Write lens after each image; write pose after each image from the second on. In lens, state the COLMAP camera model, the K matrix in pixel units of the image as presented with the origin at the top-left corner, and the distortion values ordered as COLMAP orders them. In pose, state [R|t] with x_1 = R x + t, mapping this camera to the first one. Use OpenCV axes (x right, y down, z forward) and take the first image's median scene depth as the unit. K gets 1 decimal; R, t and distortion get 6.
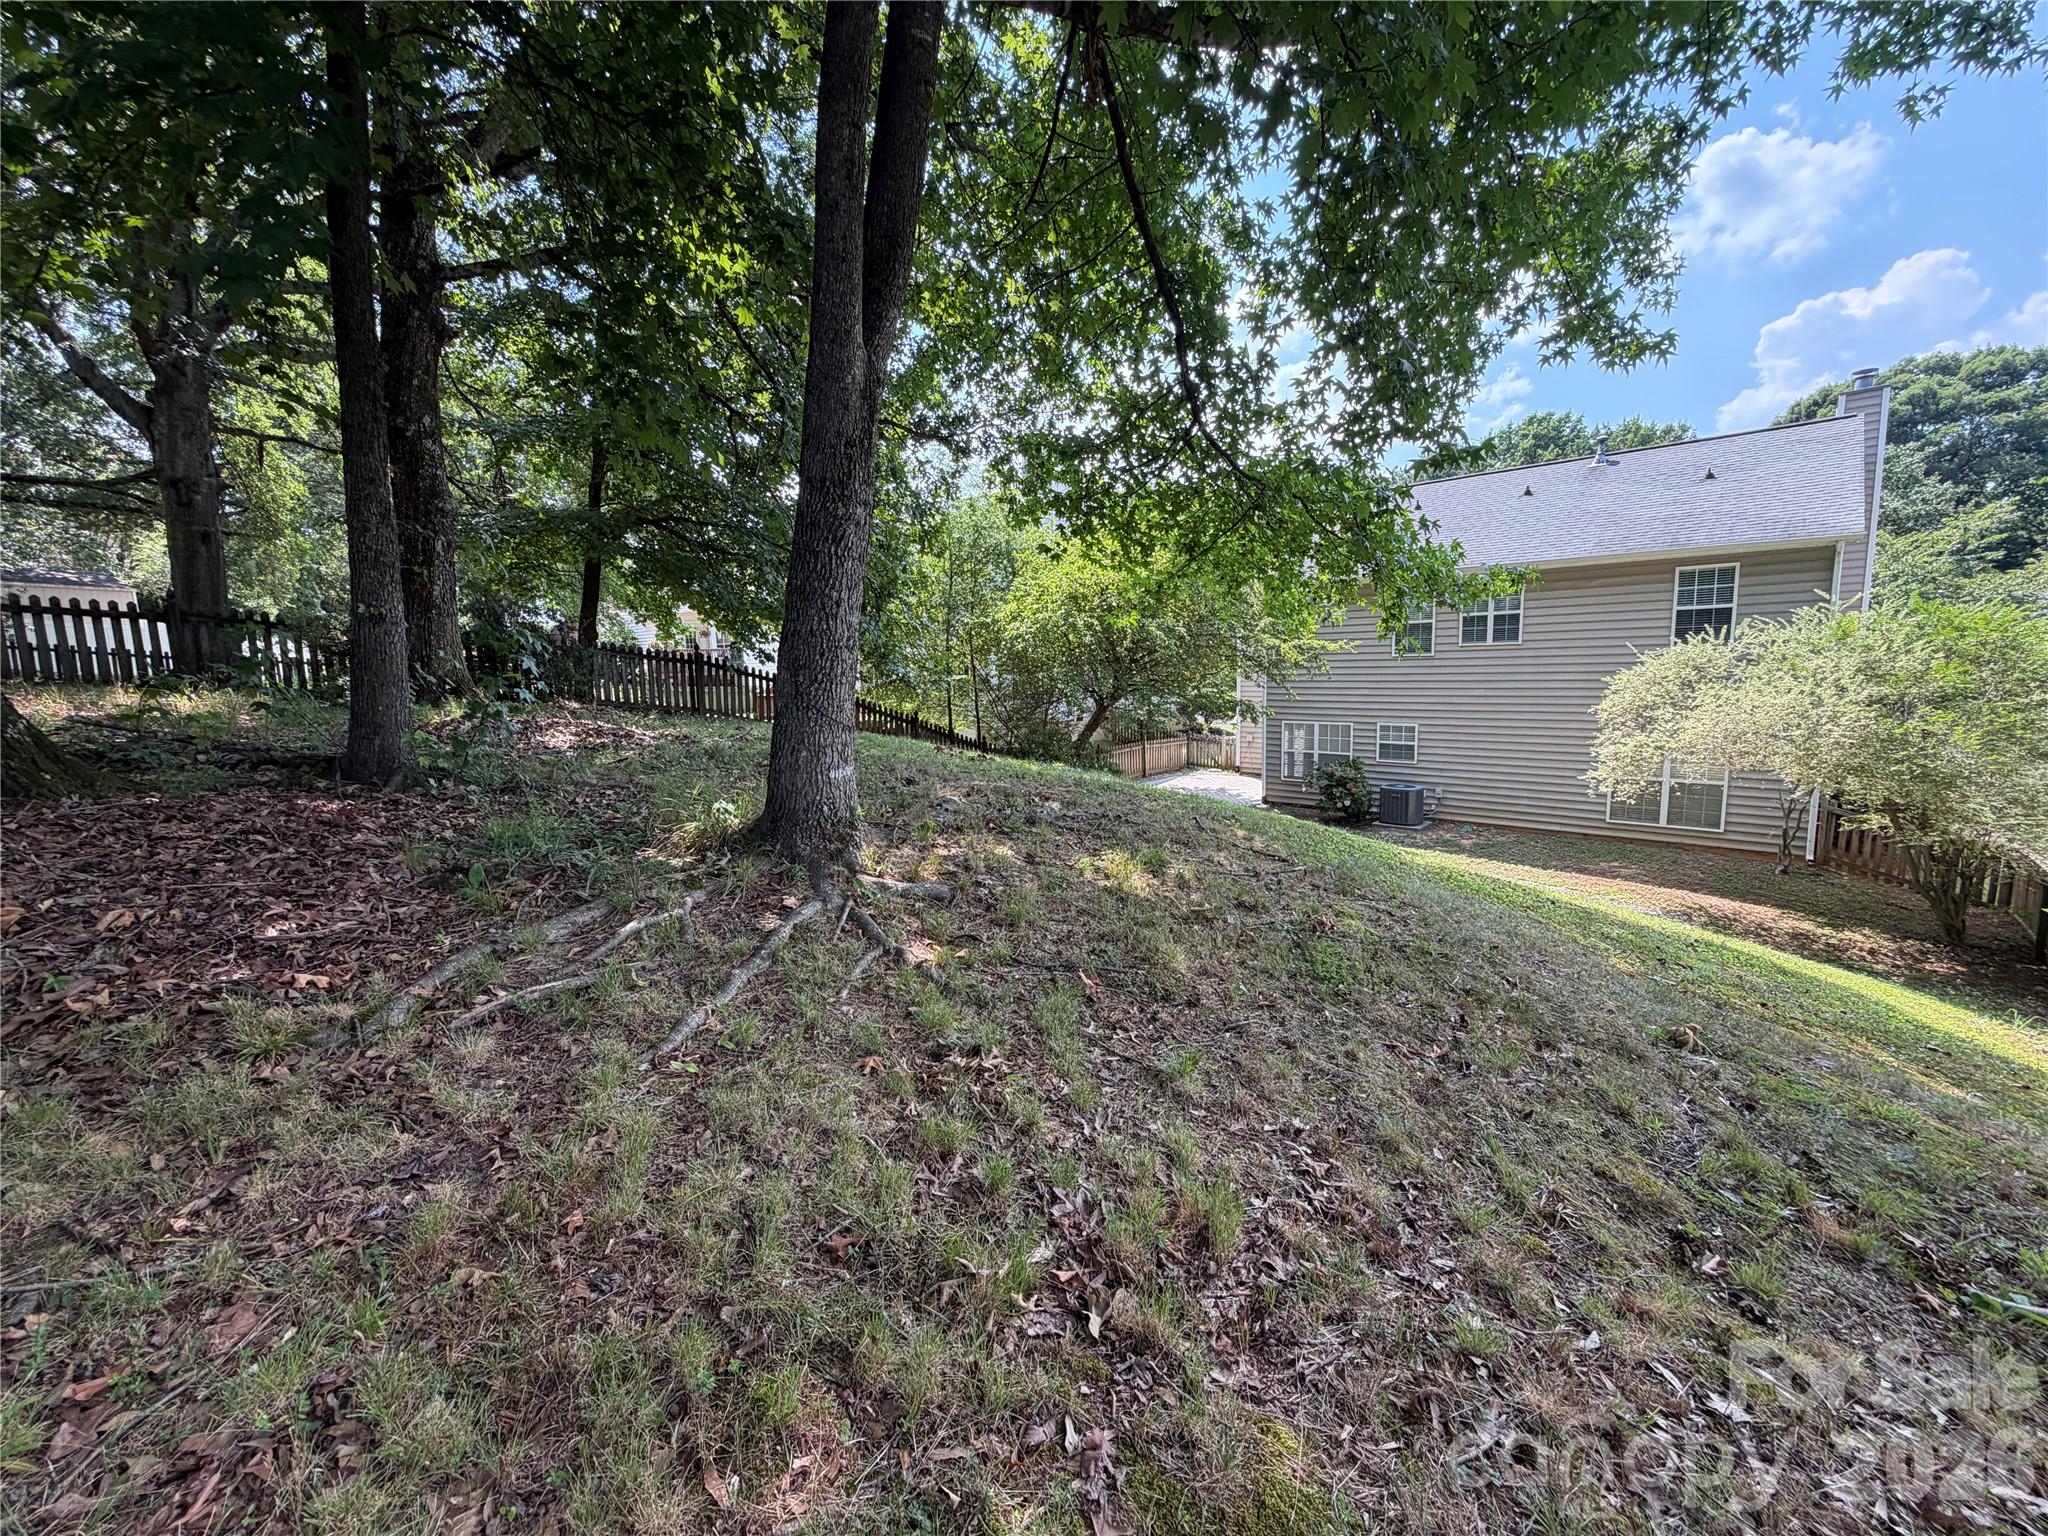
lens RADIAL K [[843.7, 0, 1023.3], [0, 843.7, 769.8], [0, 0, 1]] dist [0.004921, -0.000507]
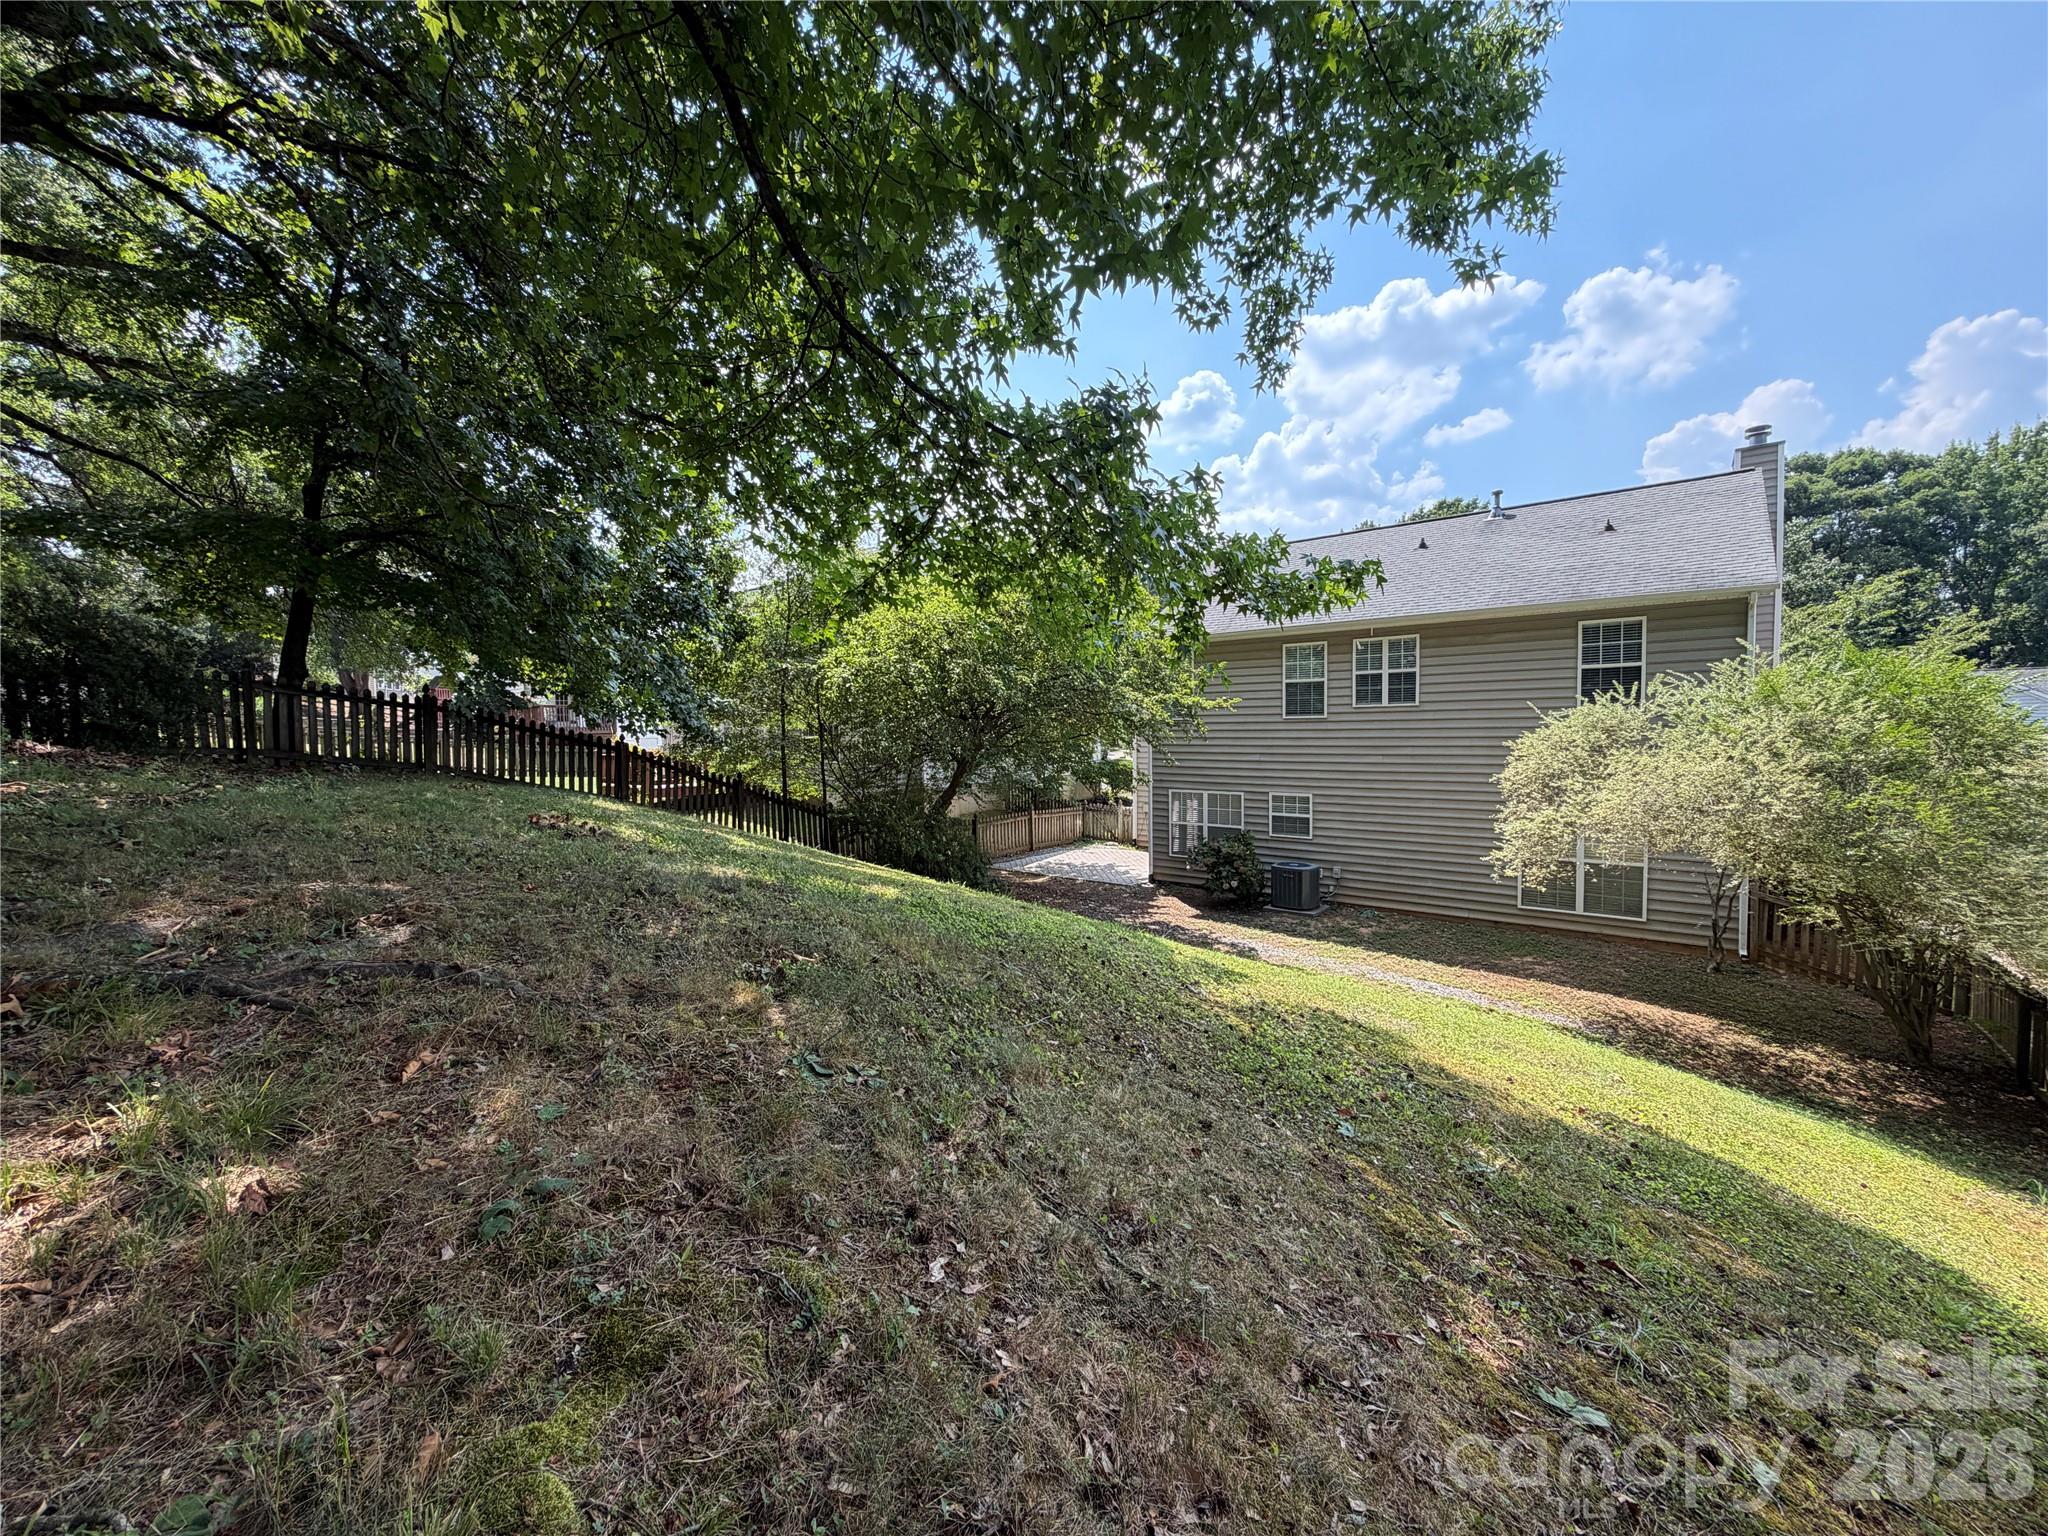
lens RADIAL K [[843.7, 0, 1027.2], [0, 843.7, 764.6], [0, 0, 1]] dist [0.004921, -0.000507]
pose [[0.997493, 0.012849, 0.069589, 0.134963], [-0.006656, 0.996053, -0.088508, -0.005988], [-0.070451, 0.087823, 0.993642, 0.172944]]
